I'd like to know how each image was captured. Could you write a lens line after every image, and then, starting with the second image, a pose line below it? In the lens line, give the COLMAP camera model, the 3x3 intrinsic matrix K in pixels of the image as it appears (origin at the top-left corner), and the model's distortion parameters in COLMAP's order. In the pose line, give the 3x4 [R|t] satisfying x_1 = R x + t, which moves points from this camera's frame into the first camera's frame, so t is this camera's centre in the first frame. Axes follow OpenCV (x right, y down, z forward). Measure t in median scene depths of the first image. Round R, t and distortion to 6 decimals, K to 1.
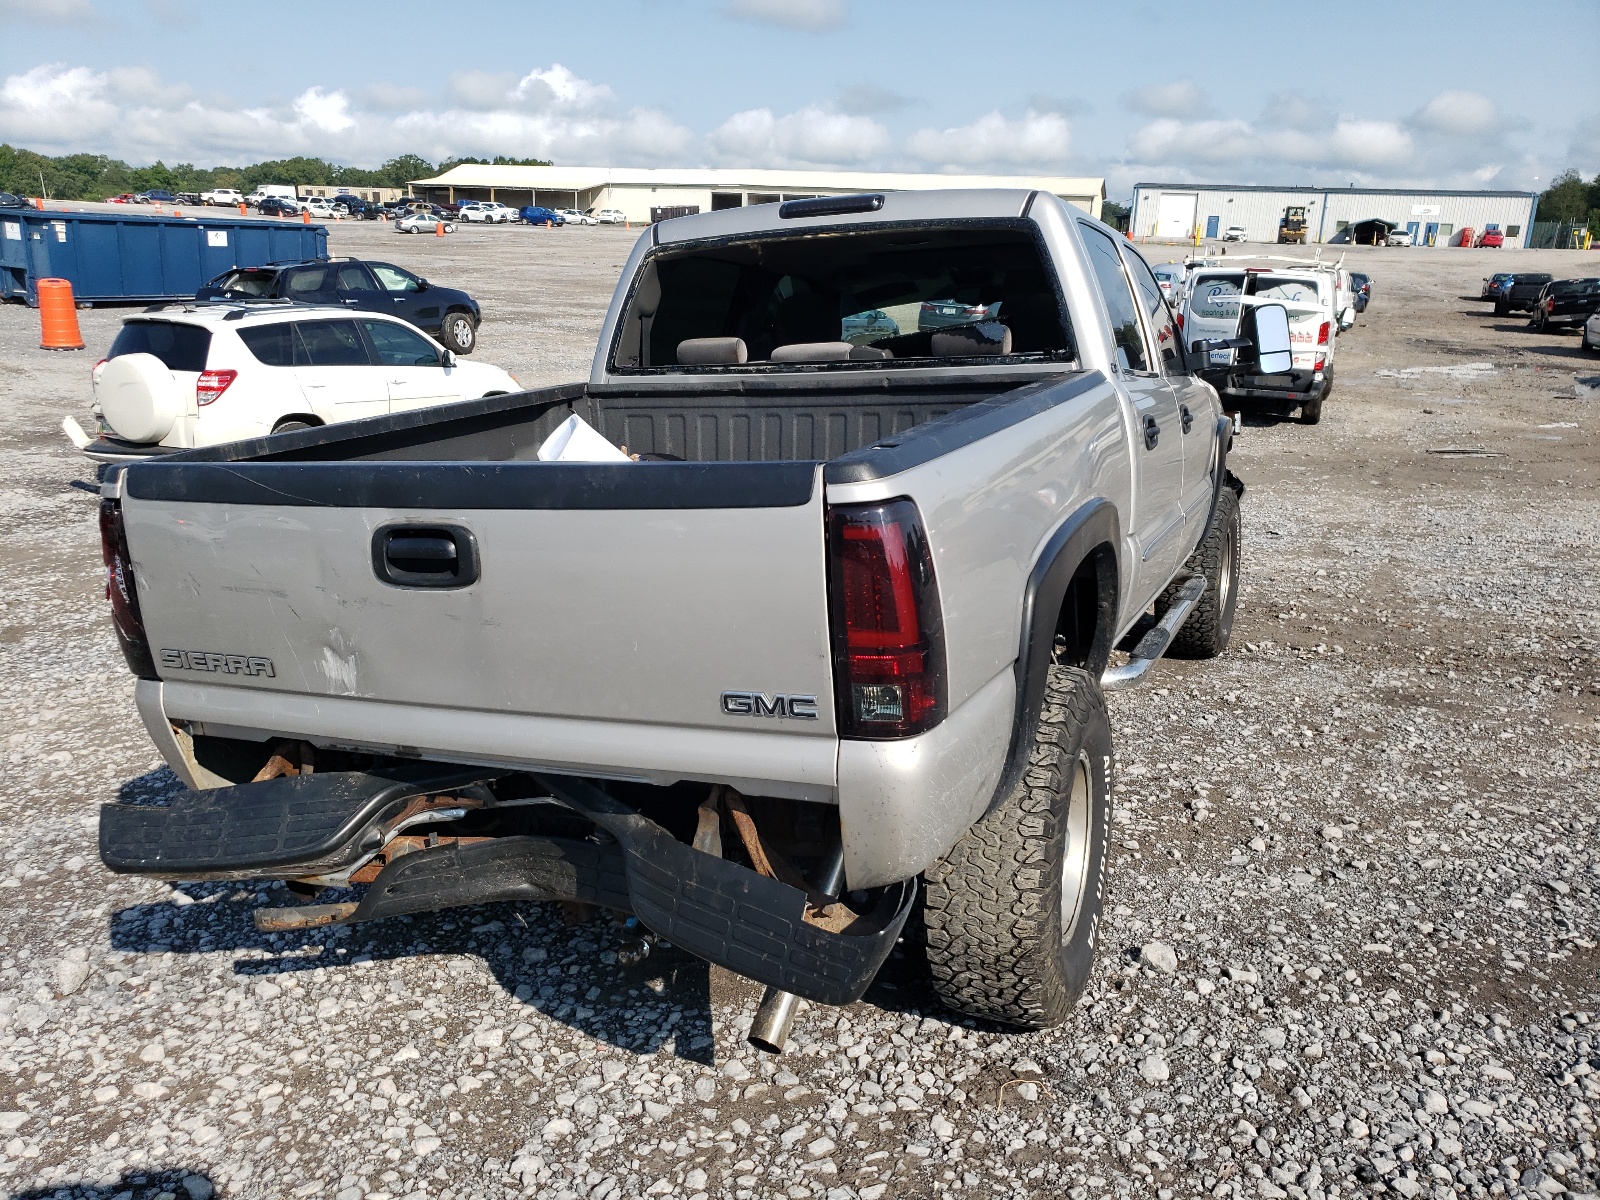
lens RADIAL K [[1306.1, 0, 810.4], [0, 1306.1, 602.0], [0, 0, 1]] dist [-0.005578, 0.050608]
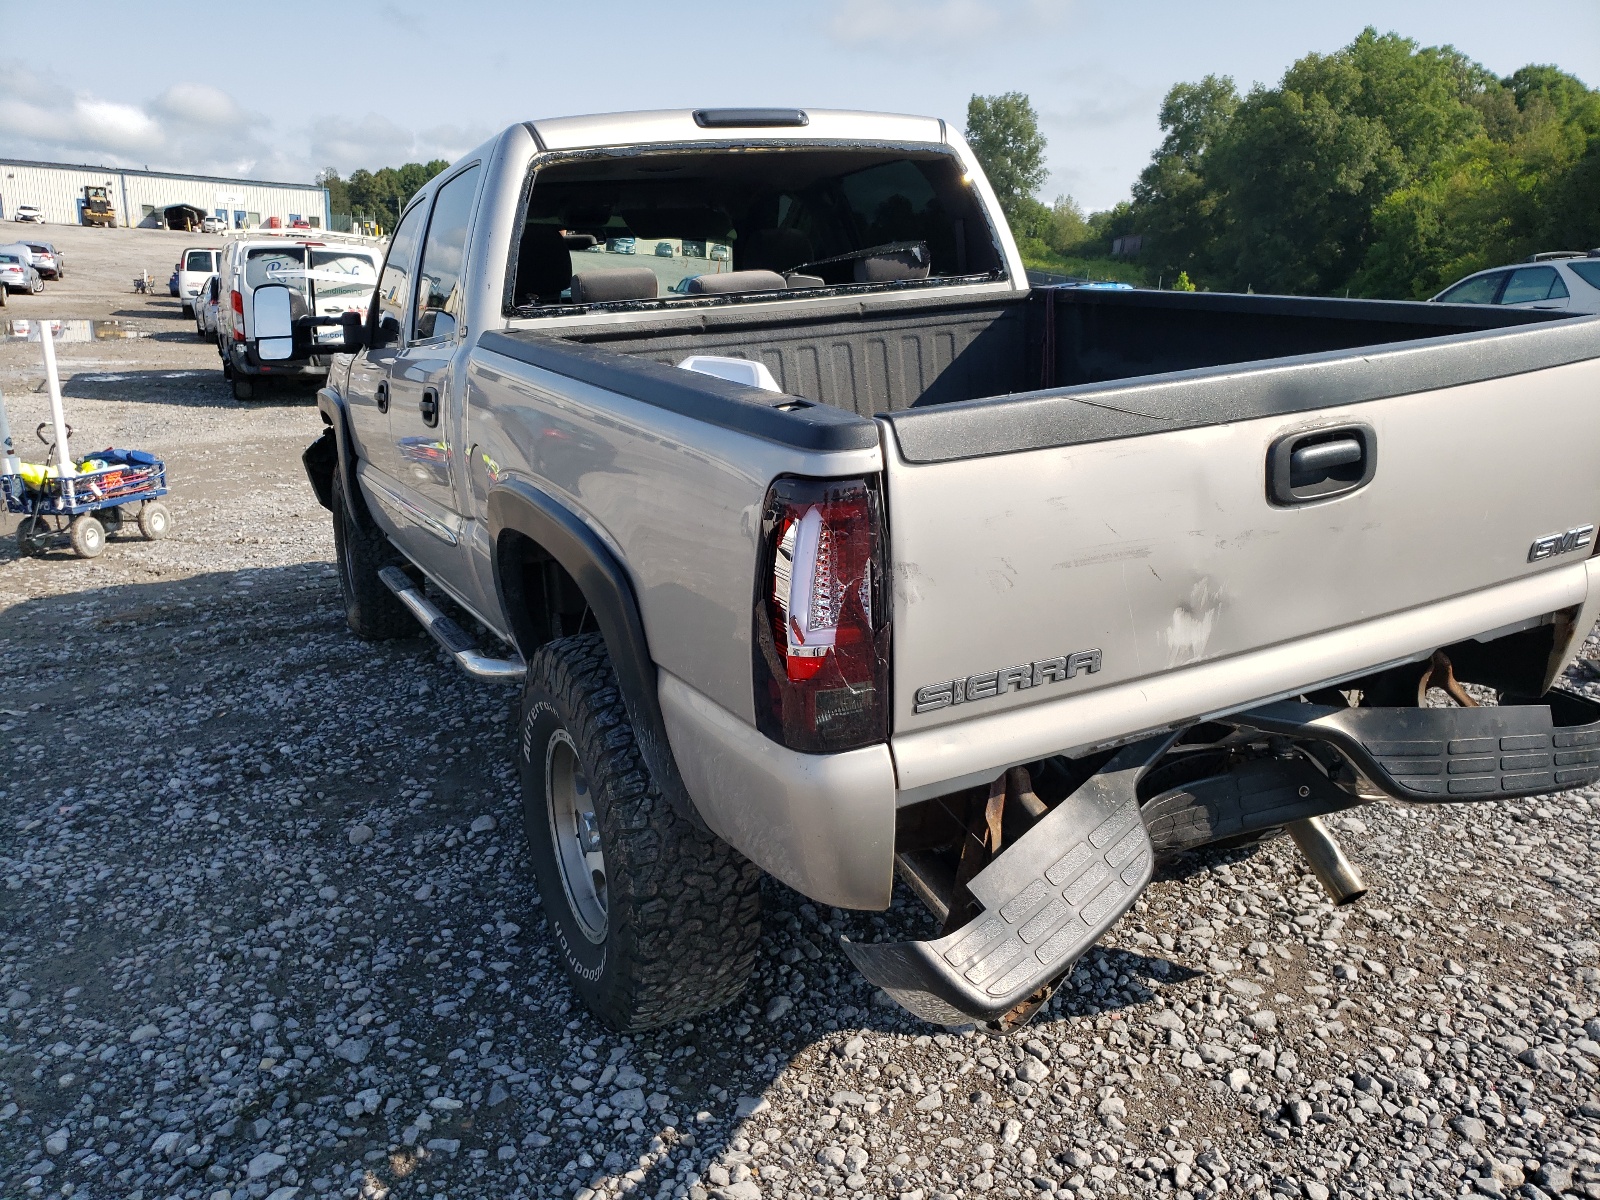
lens RADIAL K [[1306.1, 0, 810.4], [0, 1306.1, 602.0], [0, 0, 1]] dist [-0.005578, 0.050608]
pose [[0.636474, -0.195553, 0.746096, -0.191728], [0.191589, 0.977092, 0.092657, -0.014680], [-0.747124, 0.083970, 0.659360, 0.112327]]
